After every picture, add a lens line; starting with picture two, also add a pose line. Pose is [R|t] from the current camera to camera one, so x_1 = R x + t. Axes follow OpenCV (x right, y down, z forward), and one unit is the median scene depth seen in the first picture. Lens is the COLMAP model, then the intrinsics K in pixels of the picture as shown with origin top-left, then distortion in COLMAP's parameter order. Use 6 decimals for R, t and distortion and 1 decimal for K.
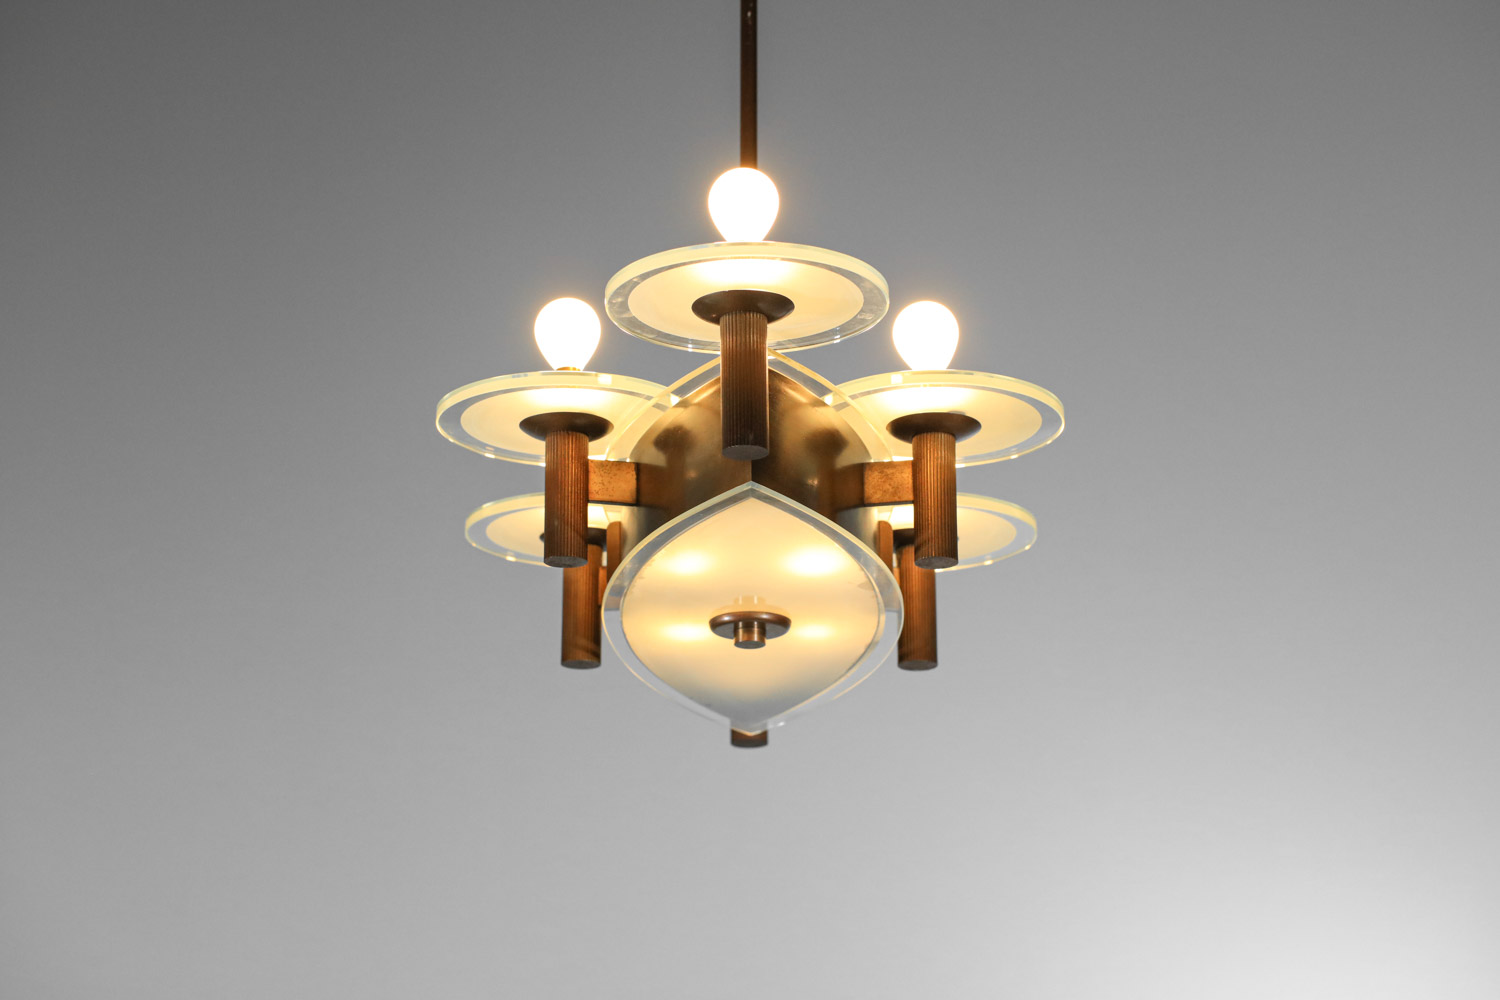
lens RADIAL K [[4480.4, 0, 749.8], [0, 4480.4, 497.9], [0, 0, 1]] dist [0.218540, 0.000000]
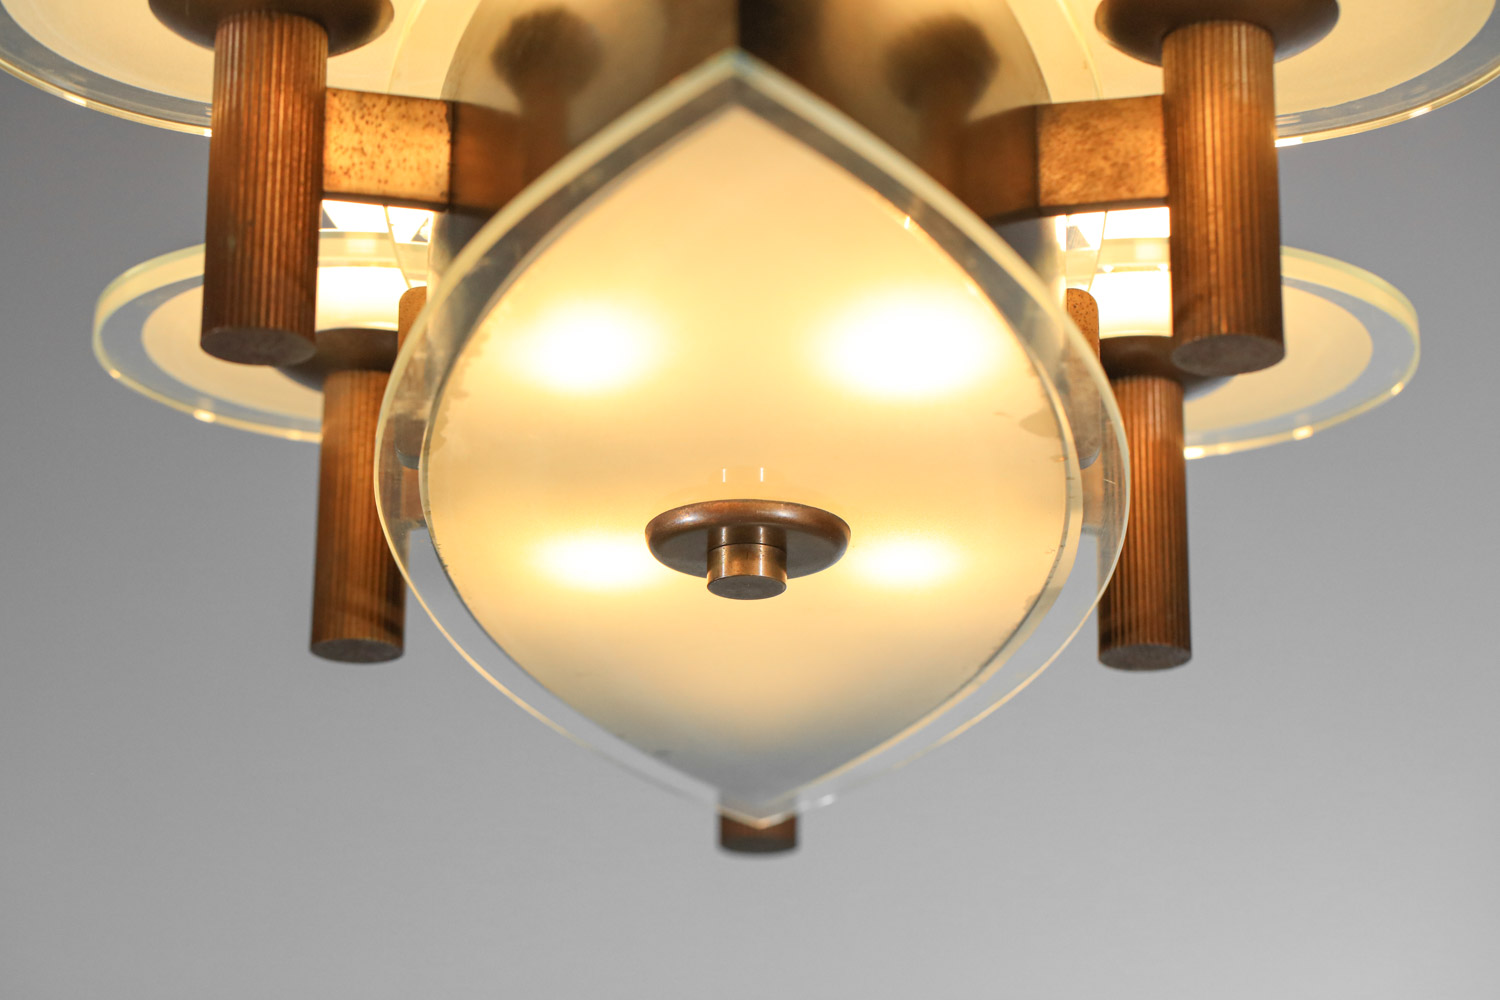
lens RADIAL K [[4480.4, 0, 749.2], [0, 4480.4, 502.3], [0, 0, 1]] dist [0.218540, 0.000000]
pose [[0.999894, 0.002715, -0.014316, 0.005994], [-0.003187, 0.999449, -0.033053, 0.038604], [0.014219, 0.033095, 0.999351, 0.597507]]
